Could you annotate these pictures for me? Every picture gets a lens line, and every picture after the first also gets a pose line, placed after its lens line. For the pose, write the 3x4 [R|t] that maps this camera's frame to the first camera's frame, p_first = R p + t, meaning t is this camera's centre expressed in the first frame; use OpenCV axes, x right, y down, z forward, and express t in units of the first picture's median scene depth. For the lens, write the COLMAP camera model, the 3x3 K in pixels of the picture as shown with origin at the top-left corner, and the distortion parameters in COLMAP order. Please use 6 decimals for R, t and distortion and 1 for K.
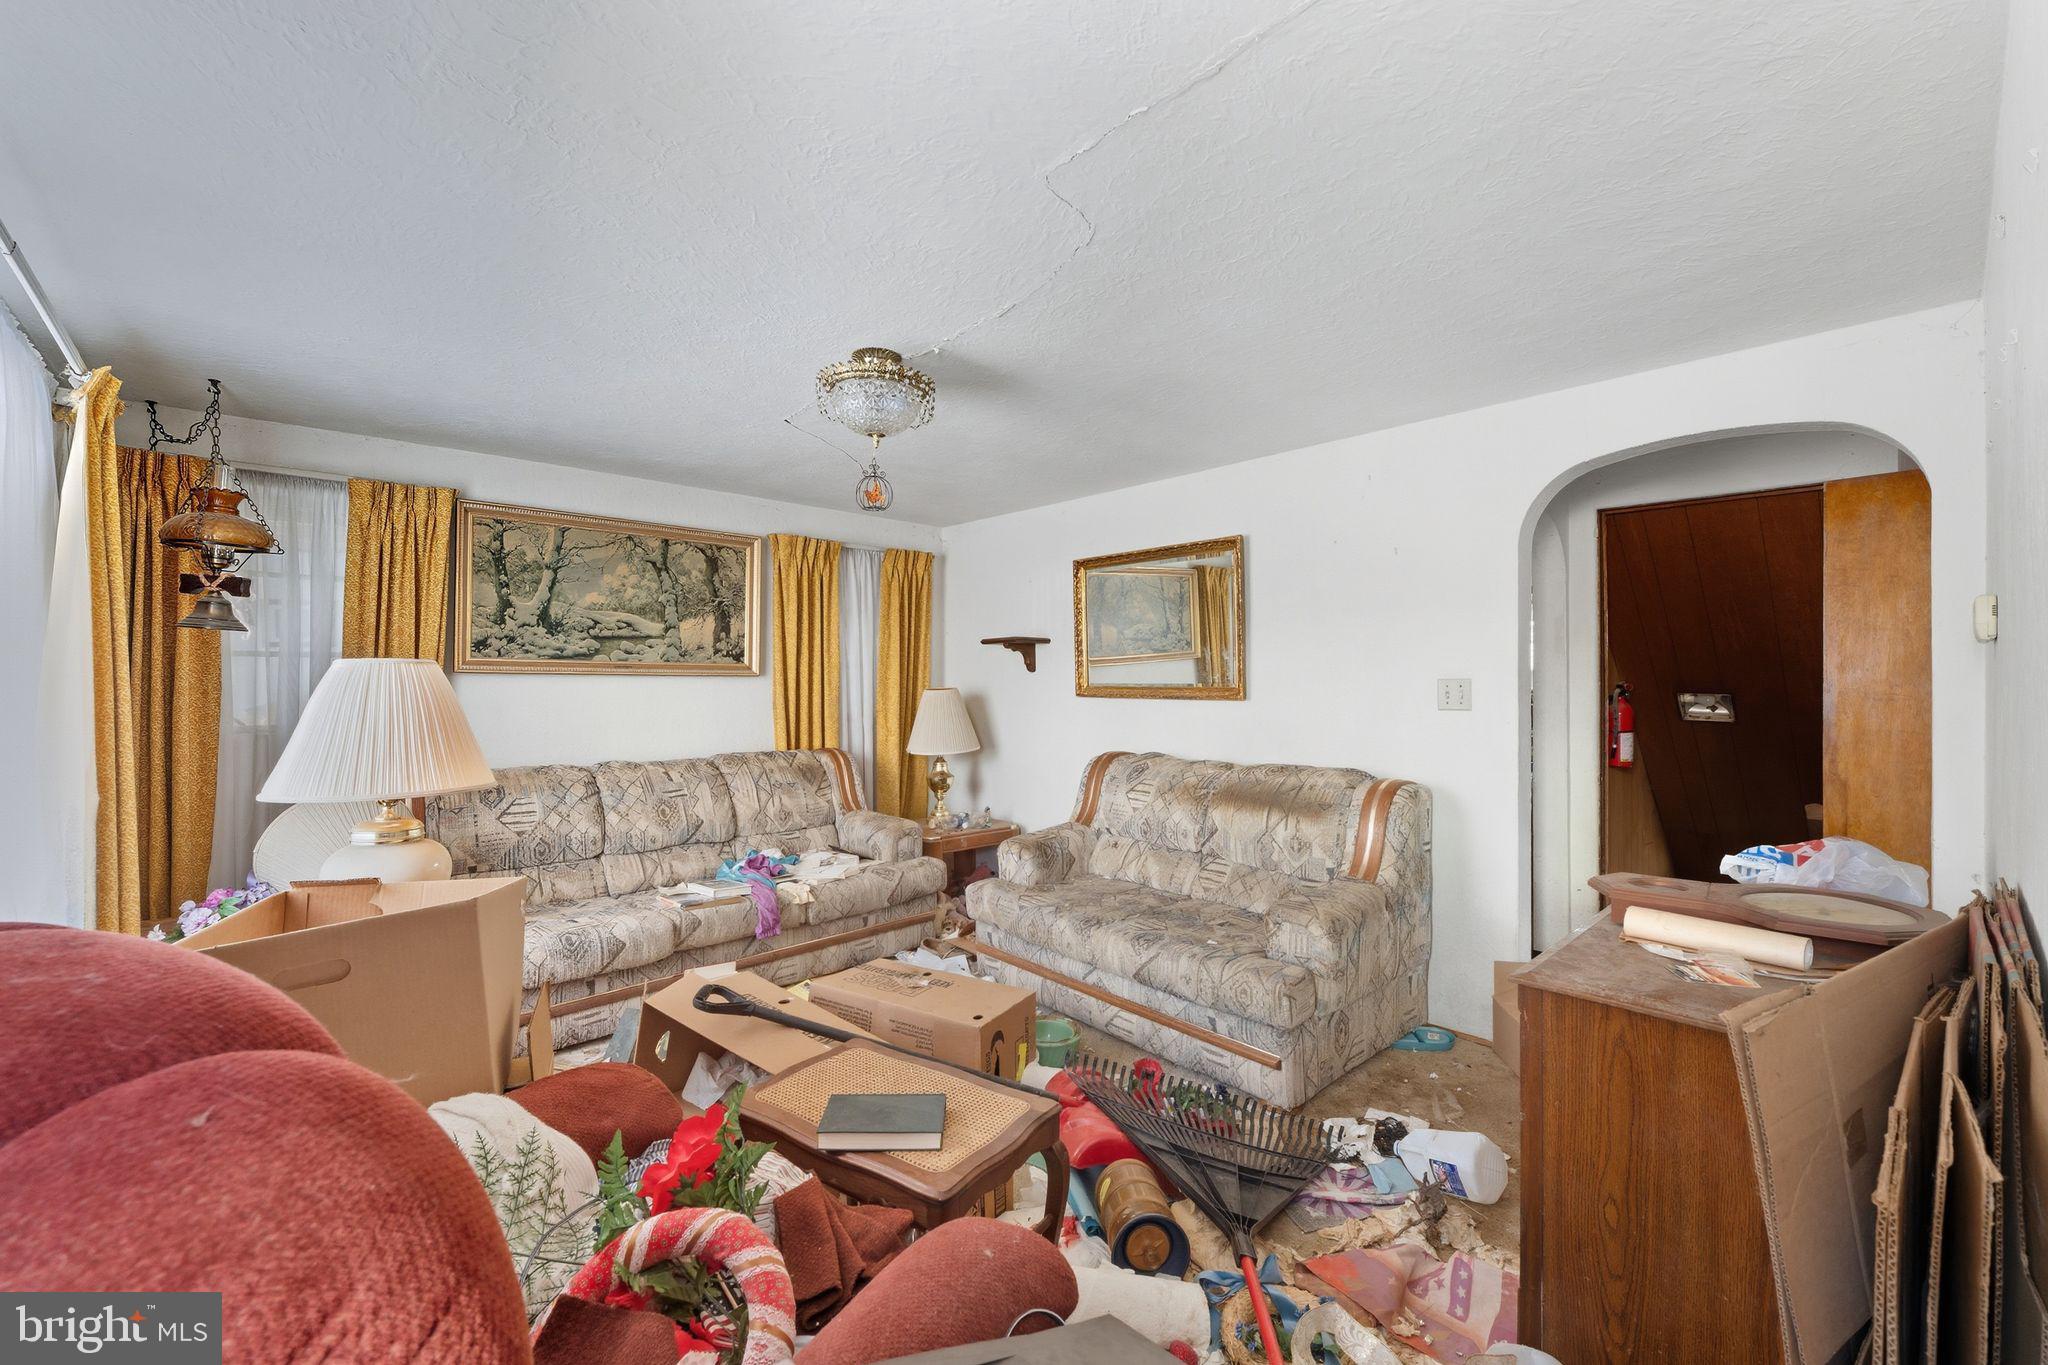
lens RADIAL K [[838.5, 0, 1031.4], [0, 838.5, 680.3], [0, 0, 1]] dist [-0.001587, -0.000210]
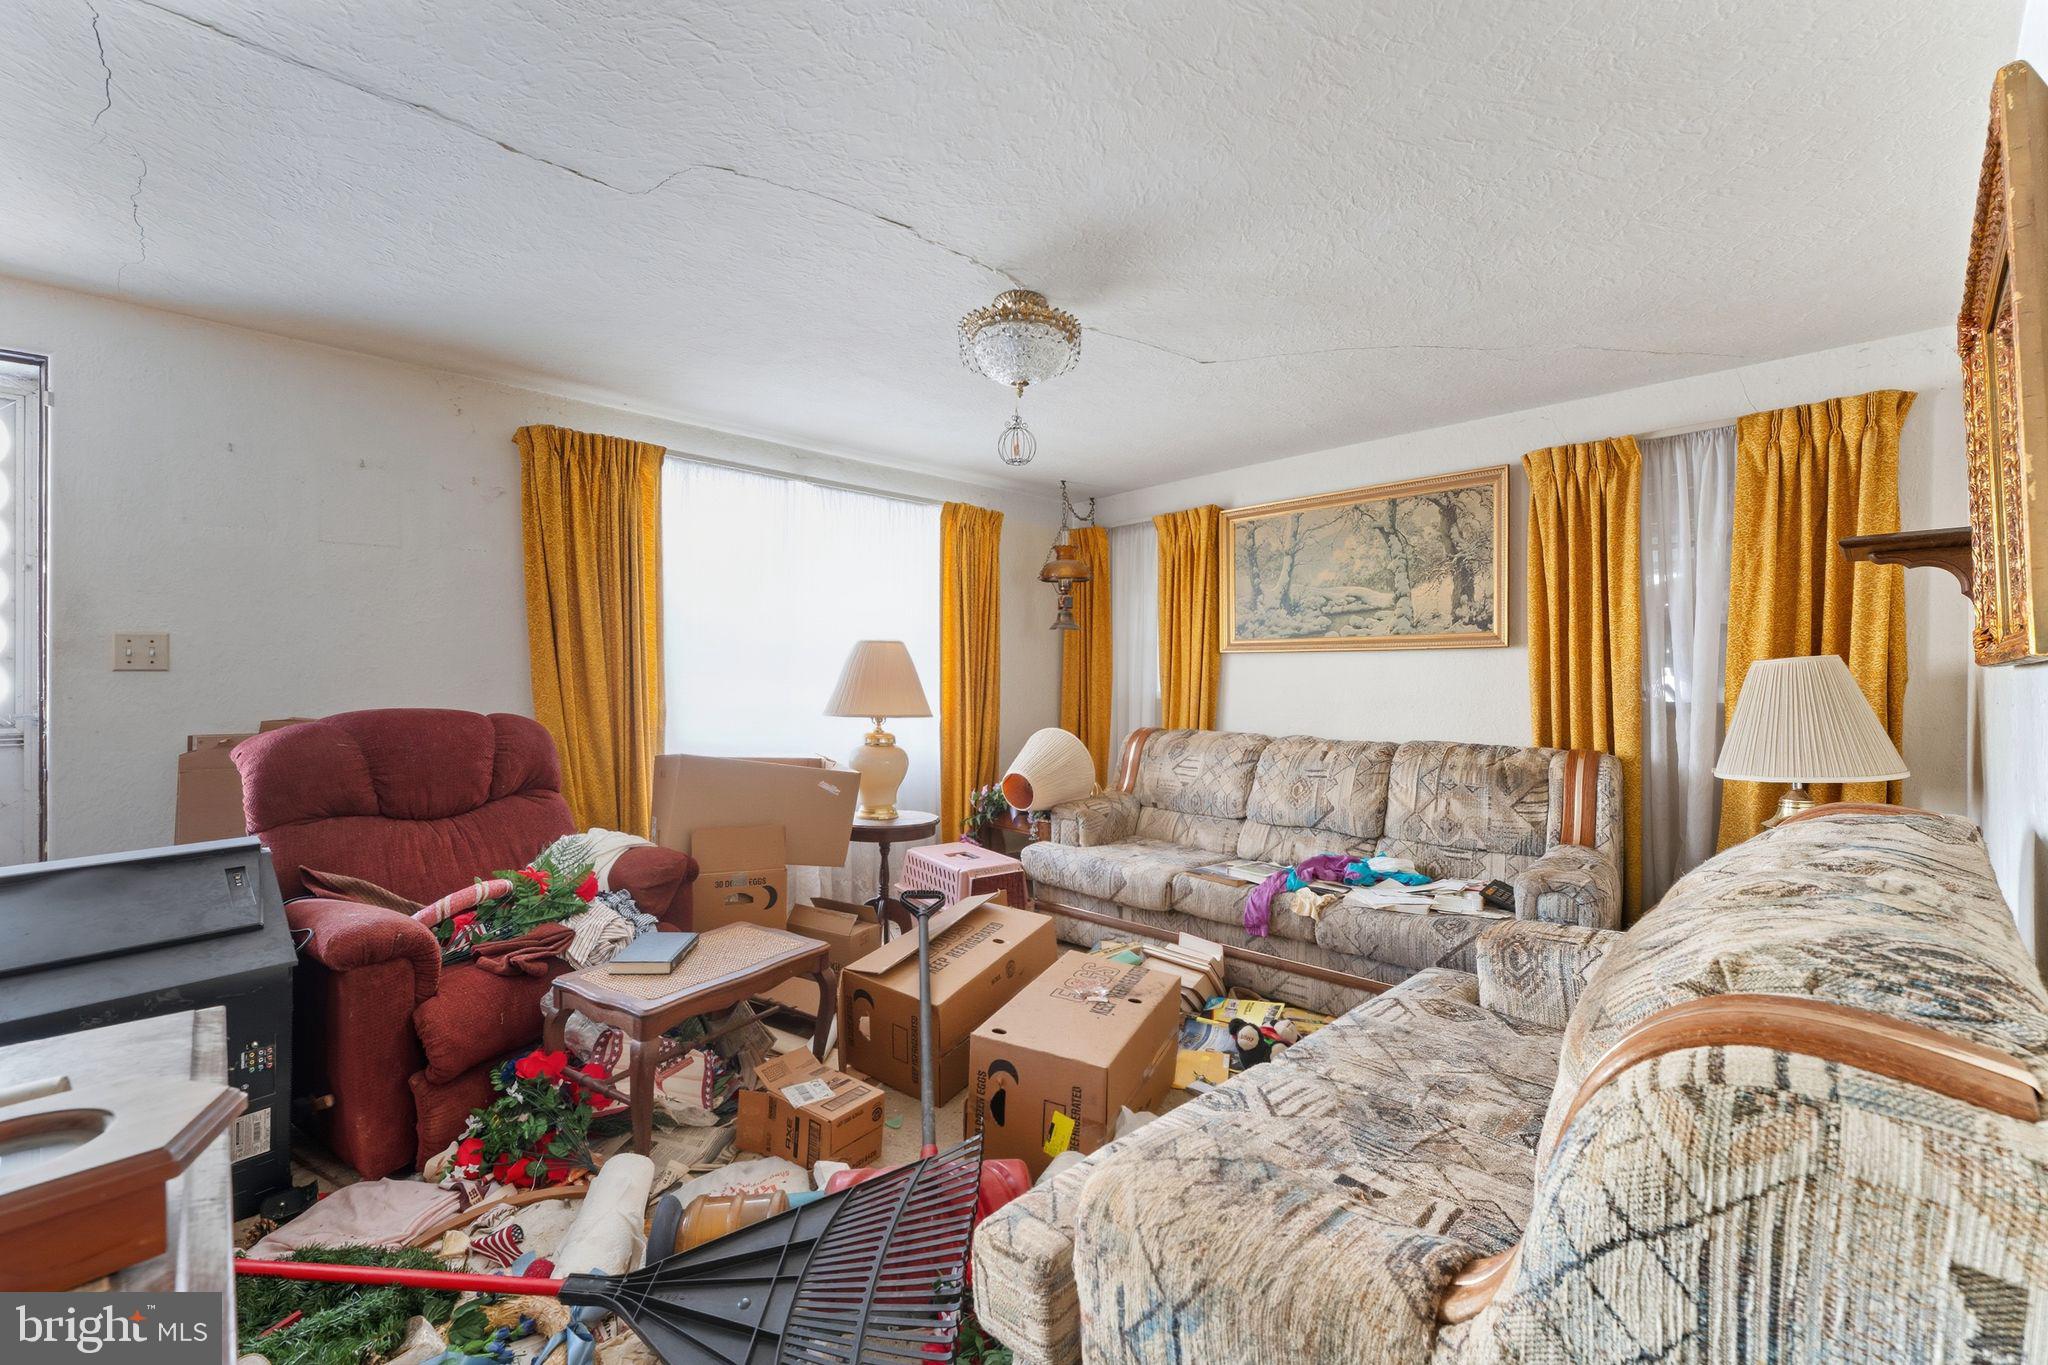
lens RADIAL K [[838.5, 0, 1030.0], [0, 838.5, 680.0], [0, 0, 1]] dist [-0.001587, -0.000210]
pose [[0.028382, 0.001598, -0.999596, 0.475098], [0.003264, 0.999993, 0.001691, 0.024833], [0.999592, -0.003311, 0.028376, 0.603517]]
